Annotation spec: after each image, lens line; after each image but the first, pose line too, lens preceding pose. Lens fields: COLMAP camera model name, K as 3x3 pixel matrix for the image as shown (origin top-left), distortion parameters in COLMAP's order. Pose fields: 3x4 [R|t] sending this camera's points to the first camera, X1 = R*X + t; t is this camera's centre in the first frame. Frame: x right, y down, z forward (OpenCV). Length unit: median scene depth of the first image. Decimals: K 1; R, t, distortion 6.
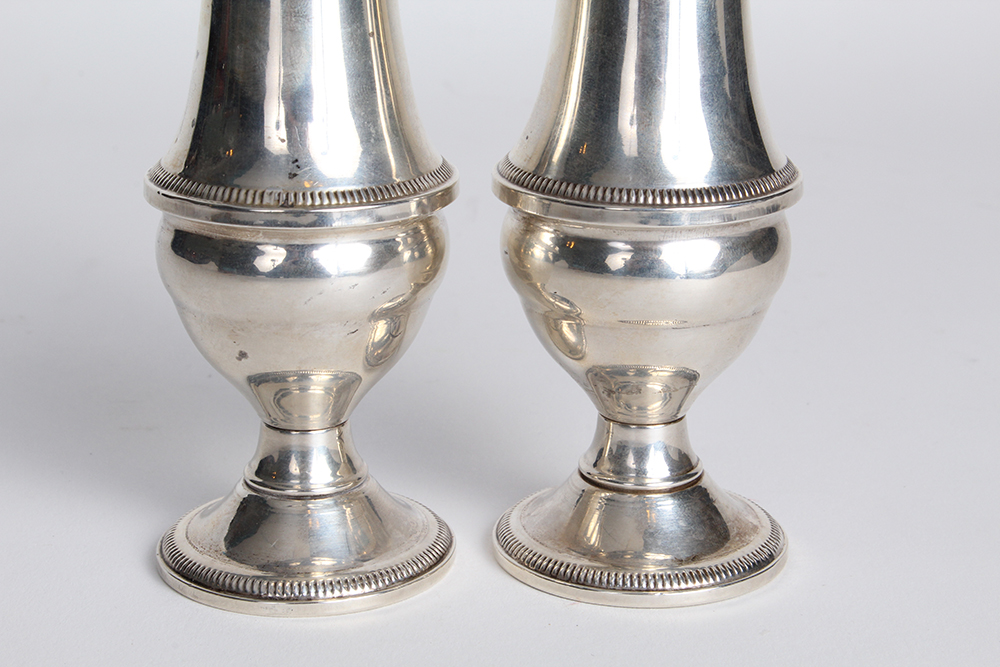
lens RADIAL K [[2001.4, 0, 496.8], [0, 2001.4, 335.5], [0, 0, 1]] dist [0.026738, 0.000000]
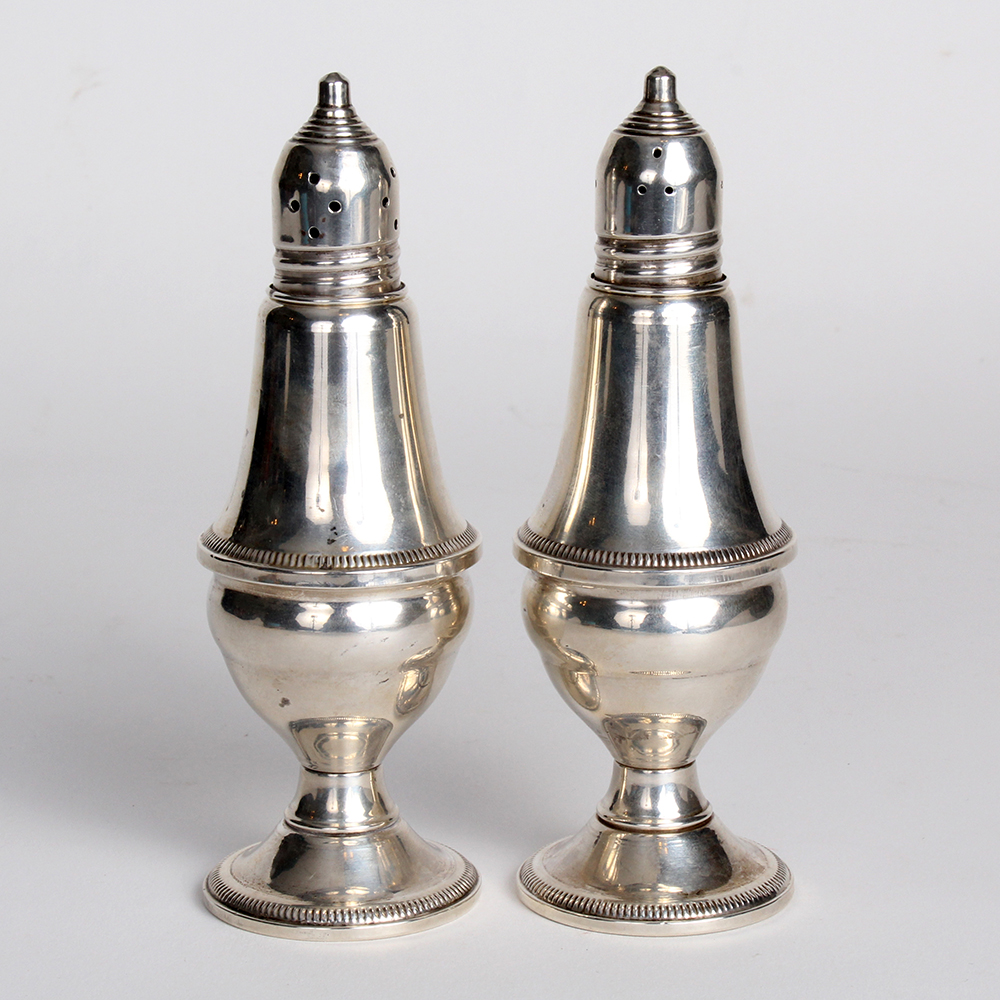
lens RADIAL K [[2610.8, 0, 500.3], [0, 2610.8, 499.3], [0, 0, 1]] dist [-0.122404, 0.000000]
pose [[0.999286, -0.000678, -0.037770, 0.045737], [-0.002470, 0.996526, -0.083248, 0.017398], [0.037695, 0.083282, 0.995813, -0.432494]]
